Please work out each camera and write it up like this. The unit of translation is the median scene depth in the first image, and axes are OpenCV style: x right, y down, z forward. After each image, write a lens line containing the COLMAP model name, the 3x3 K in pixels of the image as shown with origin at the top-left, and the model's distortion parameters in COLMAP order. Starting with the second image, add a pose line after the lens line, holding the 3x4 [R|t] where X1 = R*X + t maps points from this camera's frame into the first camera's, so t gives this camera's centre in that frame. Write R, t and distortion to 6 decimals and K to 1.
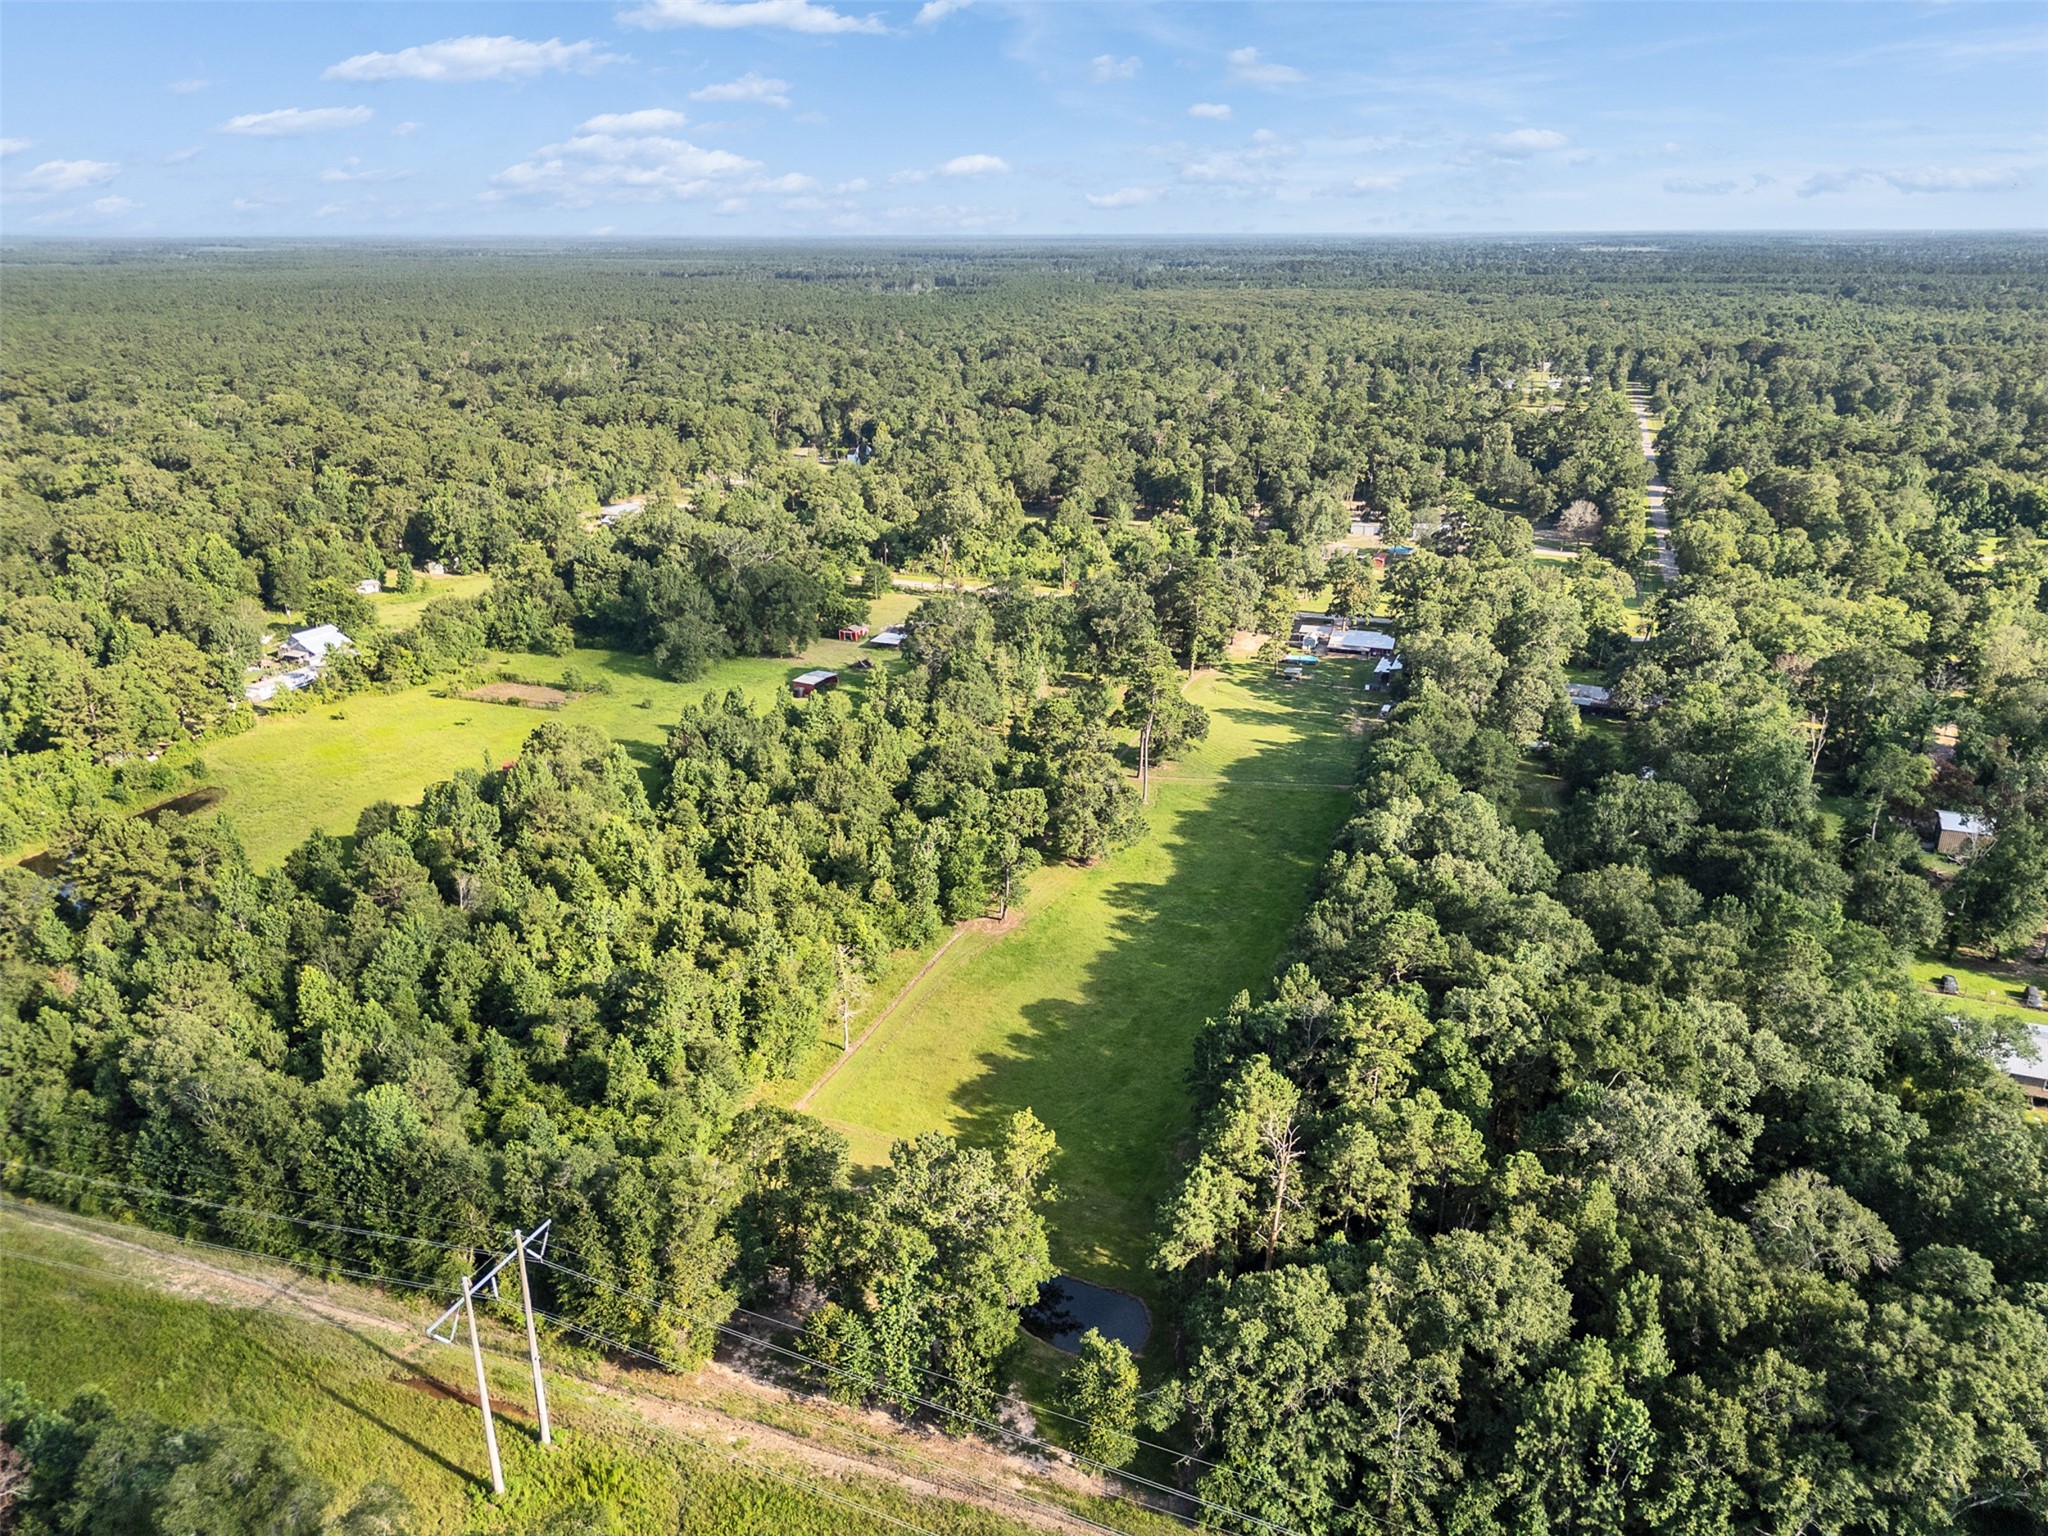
lens RADIAL K [[1449.1, 0, 1029.1], [0, 1449.1, 760.9], [0, 0, 1]] dist [0.074036, -0.078947]
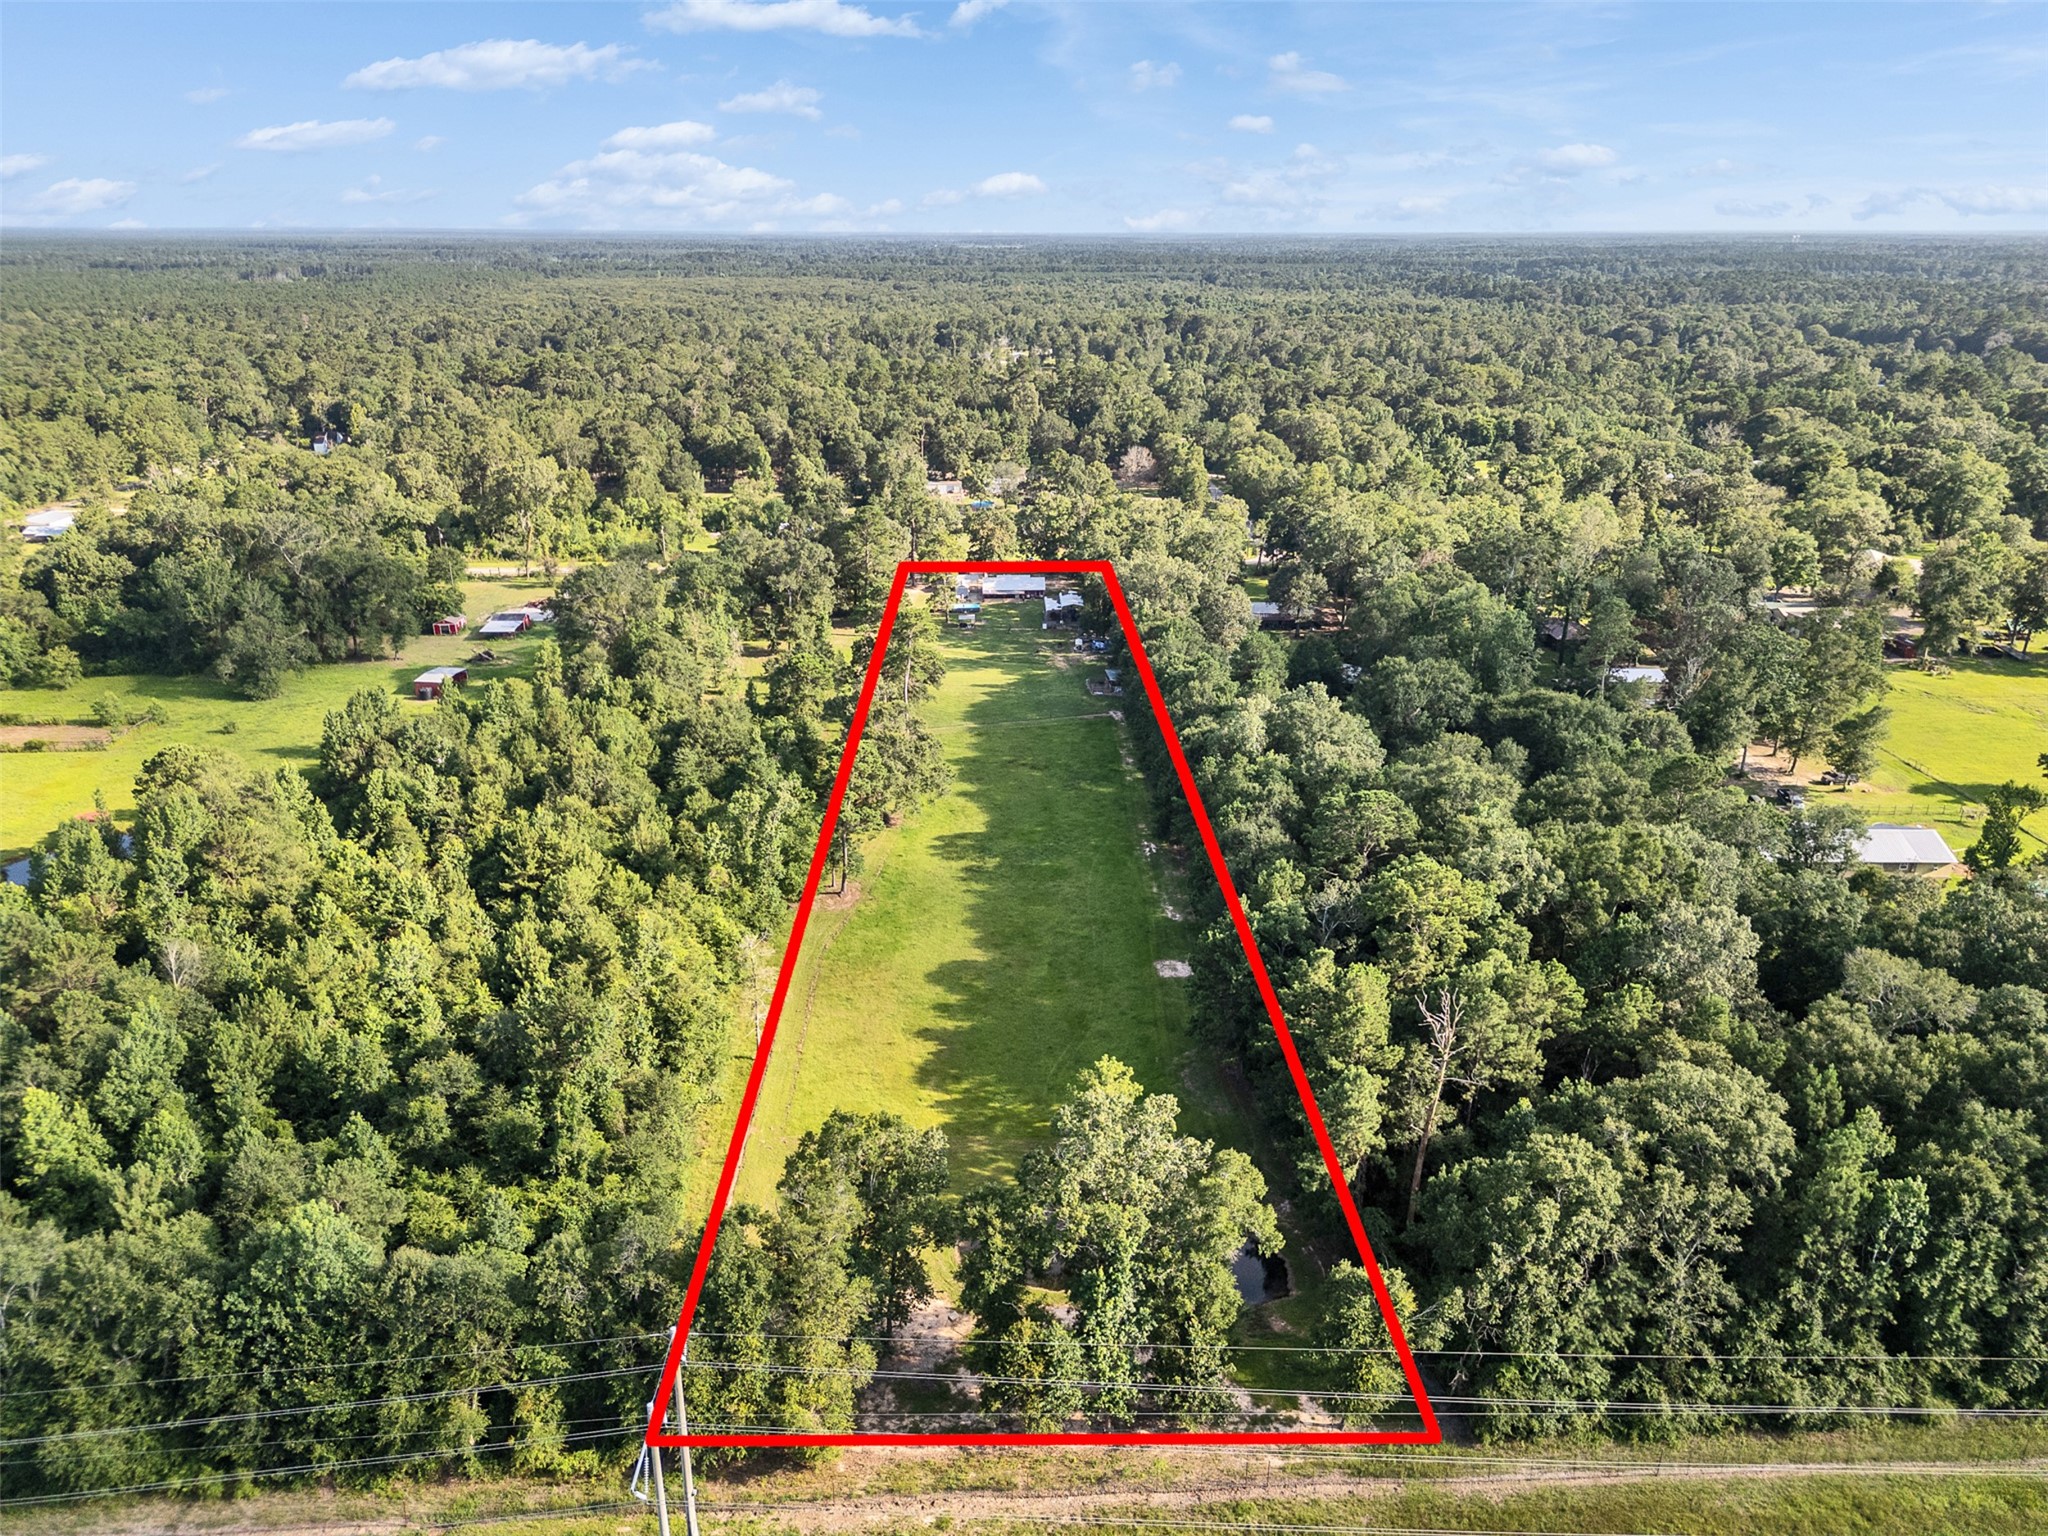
lens RADIAL K [[1449.1, 0, 1029.1], [0, 1449.1, 760.9], [0, 0, 1]] dist [0.074036, -0.078947]
pose [[0.921613, -0.129580, 0.365839, -0.236876], [0.129574, 0.991262, 0.024685, 0.023789], [-0.365841, 0.024653, 0.930351, 0.136398]]
